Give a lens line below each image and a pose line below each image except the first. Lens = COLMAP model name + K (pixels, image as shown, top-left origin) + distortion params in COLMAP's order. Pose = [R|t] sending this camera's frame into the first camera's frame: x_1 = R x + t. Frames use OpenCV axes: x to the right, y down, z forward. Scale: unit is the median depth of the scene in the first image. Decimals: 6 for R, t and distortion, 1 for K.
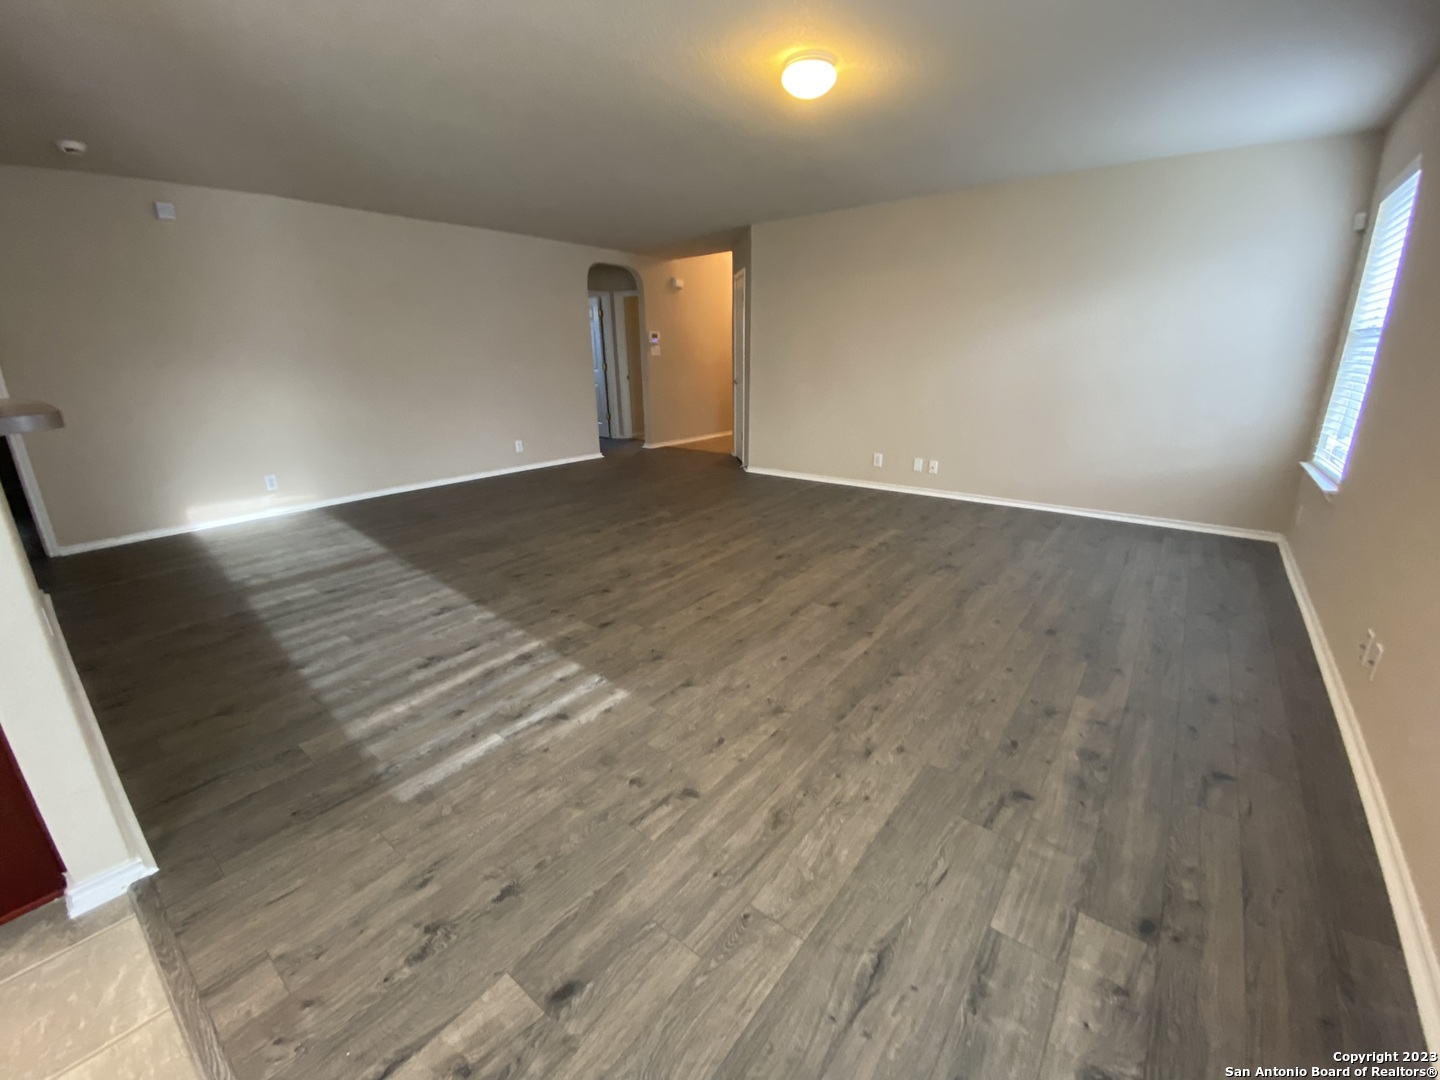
lens RADIAL K [[592.7, 0, 735.1], [0, 592.7, 545.2], [0, 0, 1]] dist [-0.005286, -0.007636]
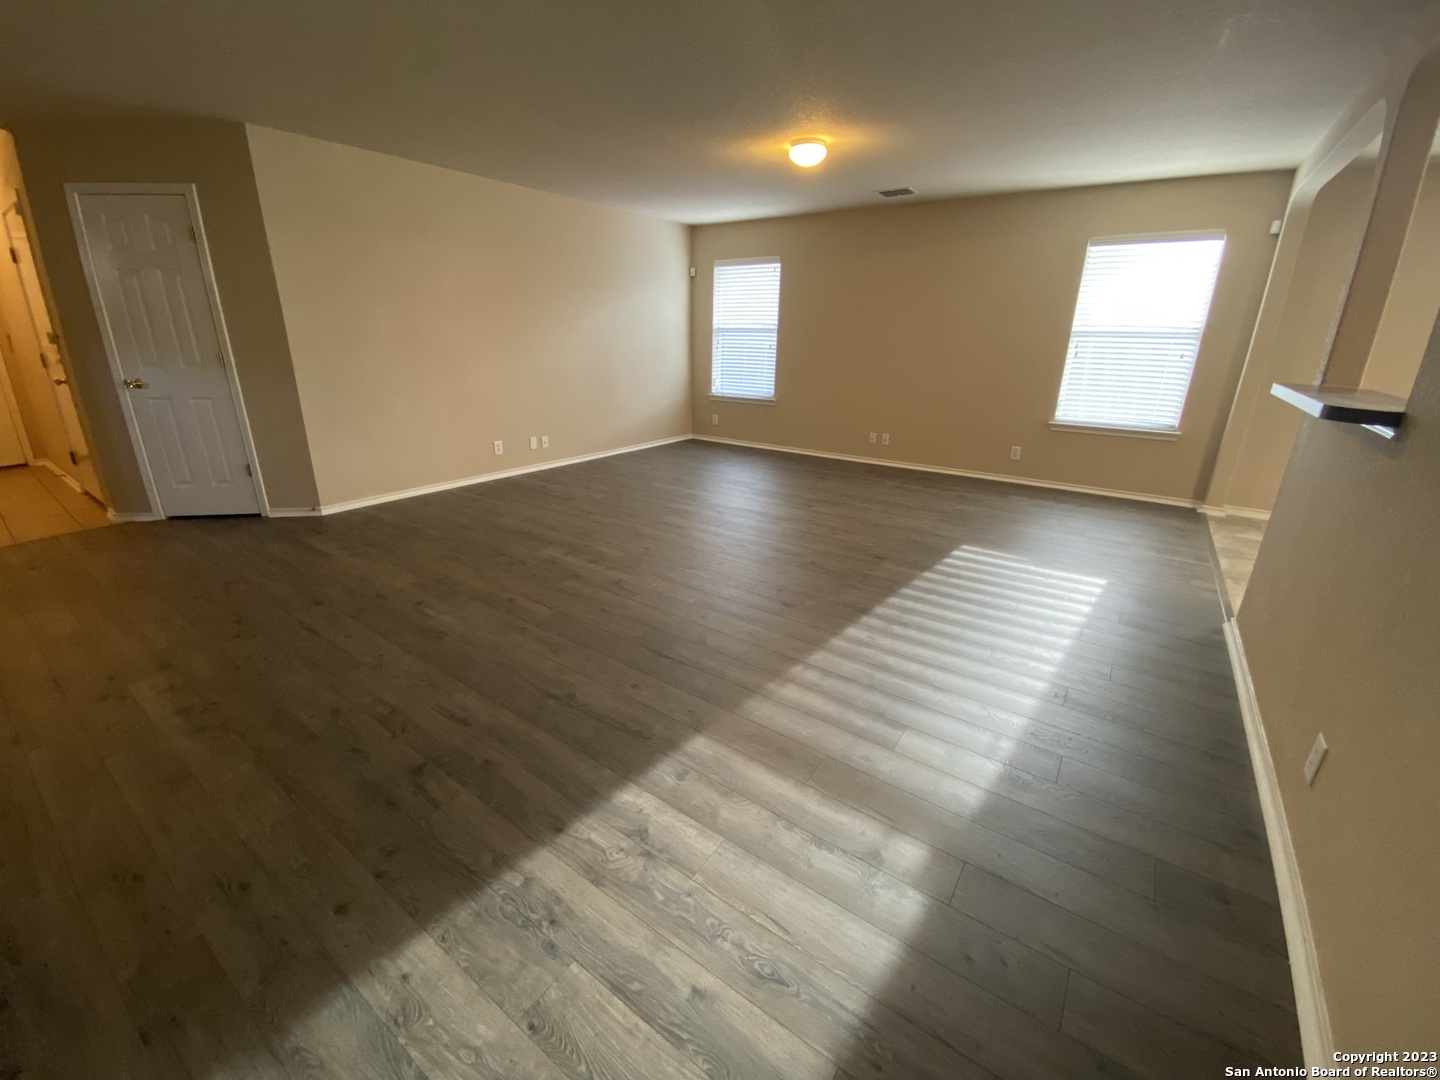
lens RADIAL K [[592.7, 0, 732.5], [0, 592.7, 526.2], [0, 0, 1]] dist [-0.005286, -0.007636]
pose [[-0.059172, -0.300039, 0.952090, -0.862528], [0.292017, 0.906838, 0.303927, -0.250467], [-0.954581, 0.296011, 0.033957, 0.772902]]
